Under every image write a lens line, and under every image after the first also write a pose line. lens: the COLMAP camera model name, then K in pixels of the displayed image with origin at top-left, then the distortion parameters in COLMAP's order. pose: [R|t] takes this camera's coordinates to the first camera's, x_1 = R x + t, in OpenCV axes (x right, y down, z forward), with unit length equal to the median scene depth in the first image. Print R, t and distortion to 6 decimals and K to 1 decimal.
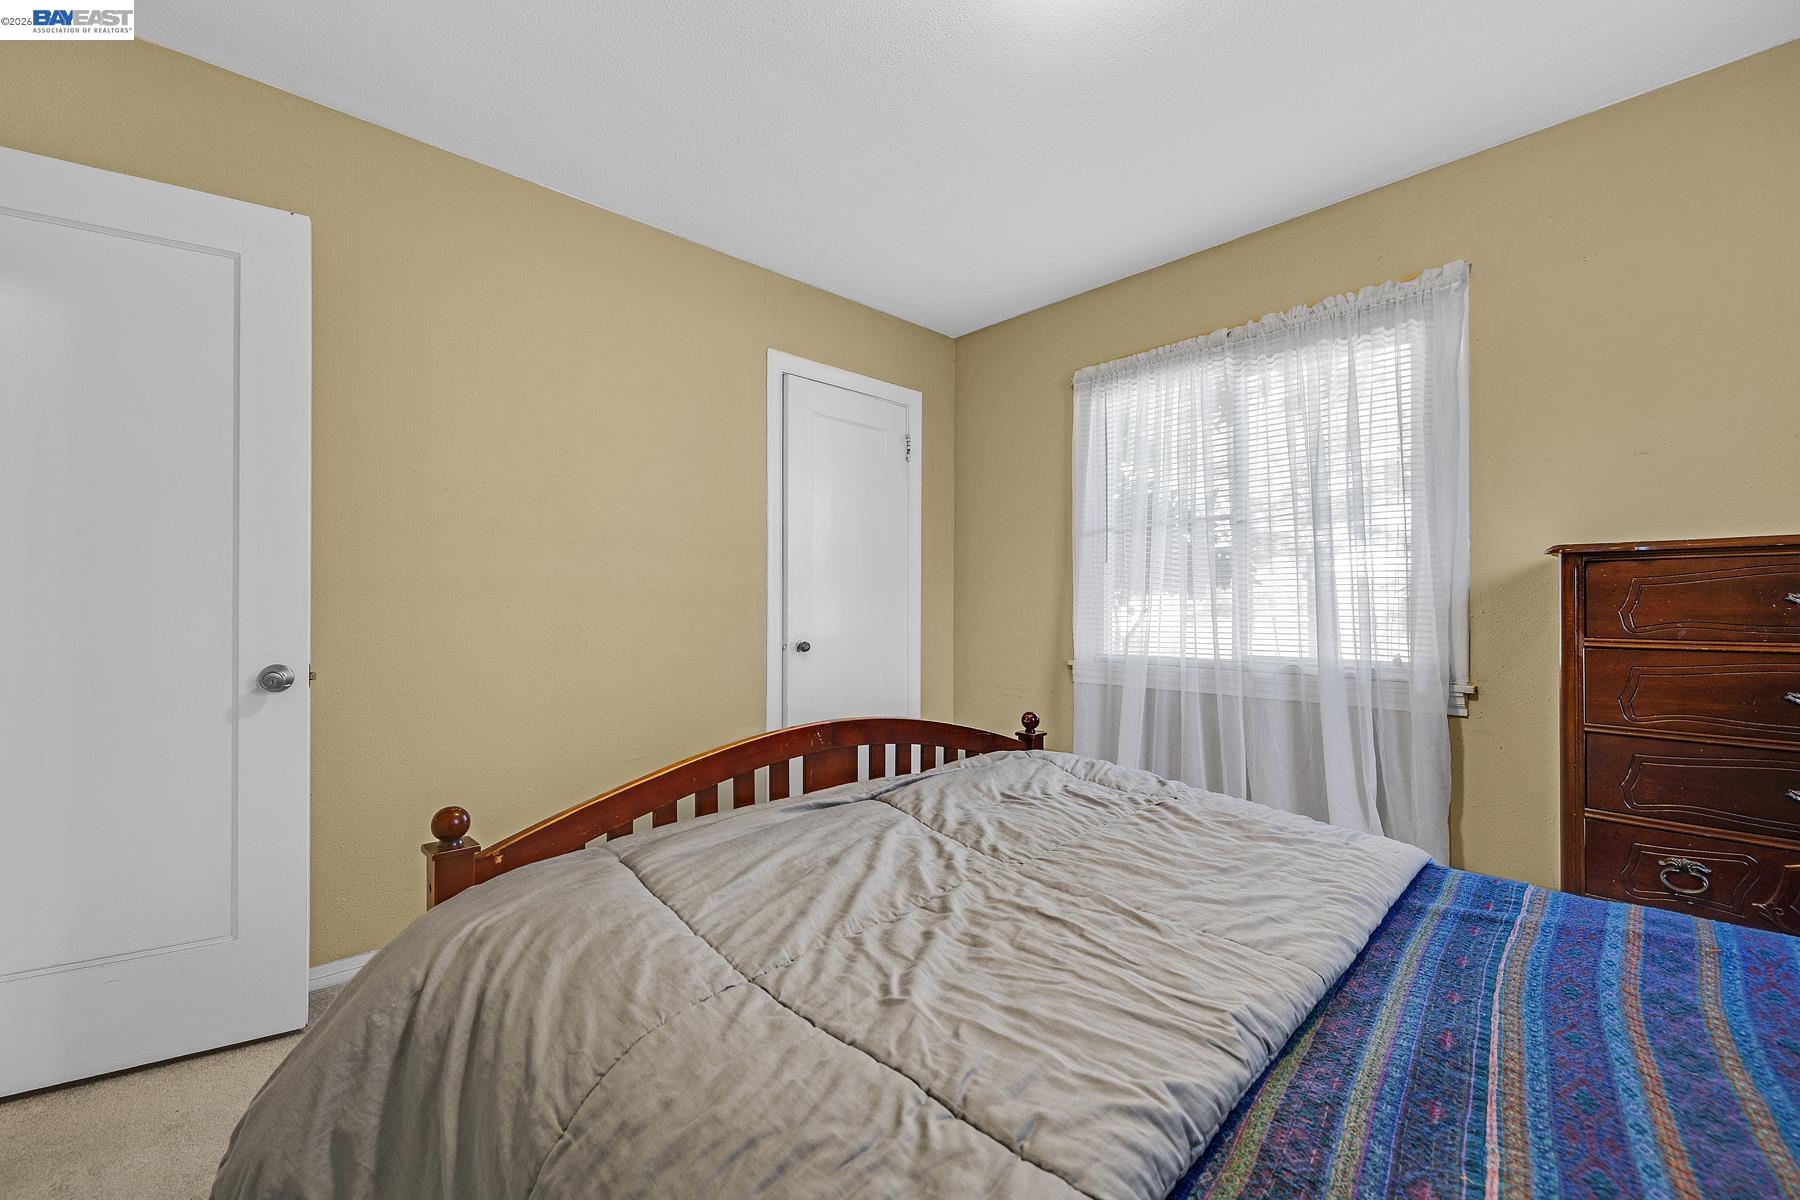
lens RADIAL K [[766.1, 0, 896.7], [0, 766.1, 602.5], [0, 0, 1]] dist [-0.000831, -0.001433]
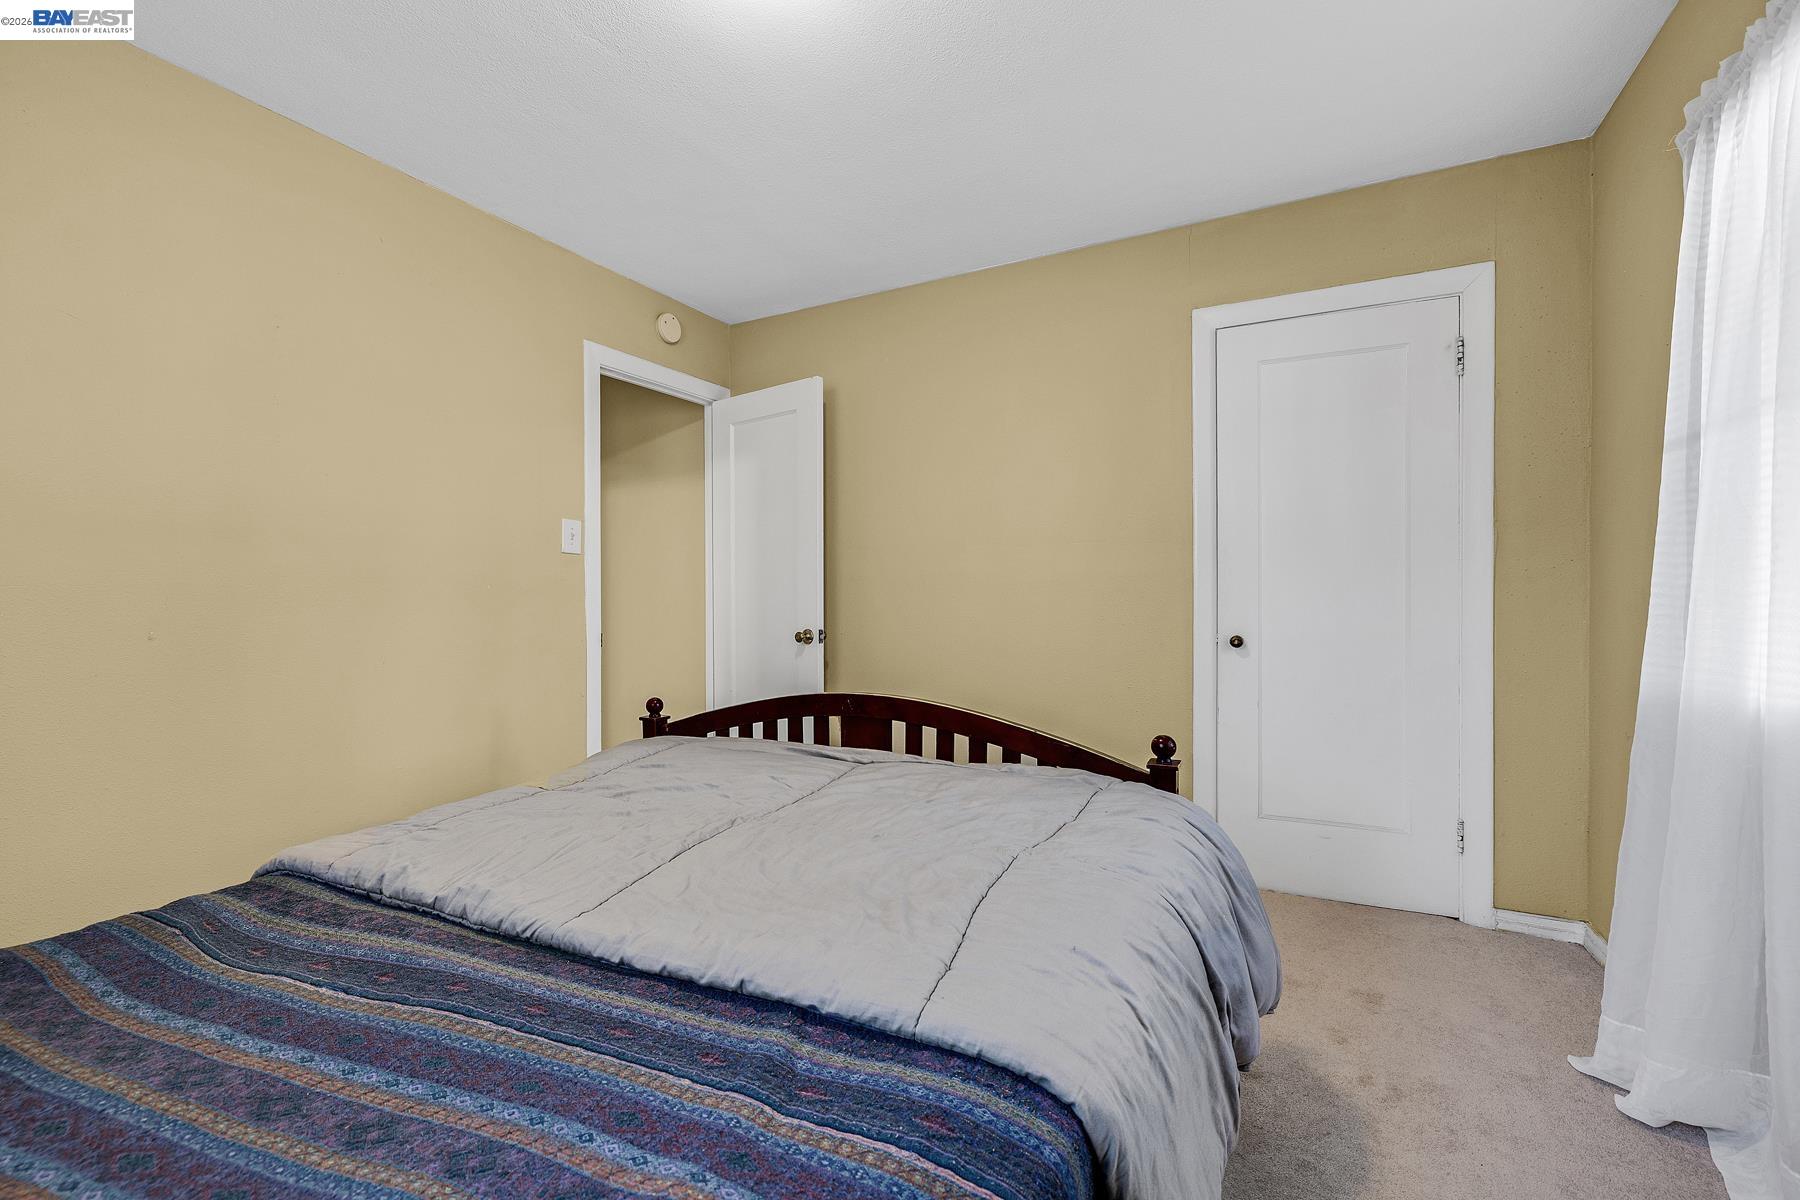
lens RADIAL K [[766.1, 0, 905.1], [0, 766.1, 613.4], [0, 0, 1]] dist [-0.000831, -0.001433]
pose [[0.303183, 0.020995, -0.952701, 1.006235], [0.011186, 0.999610, 0.025589, -0.000495], [0.952867, -0.018415, 0.302830, 0.655905]]
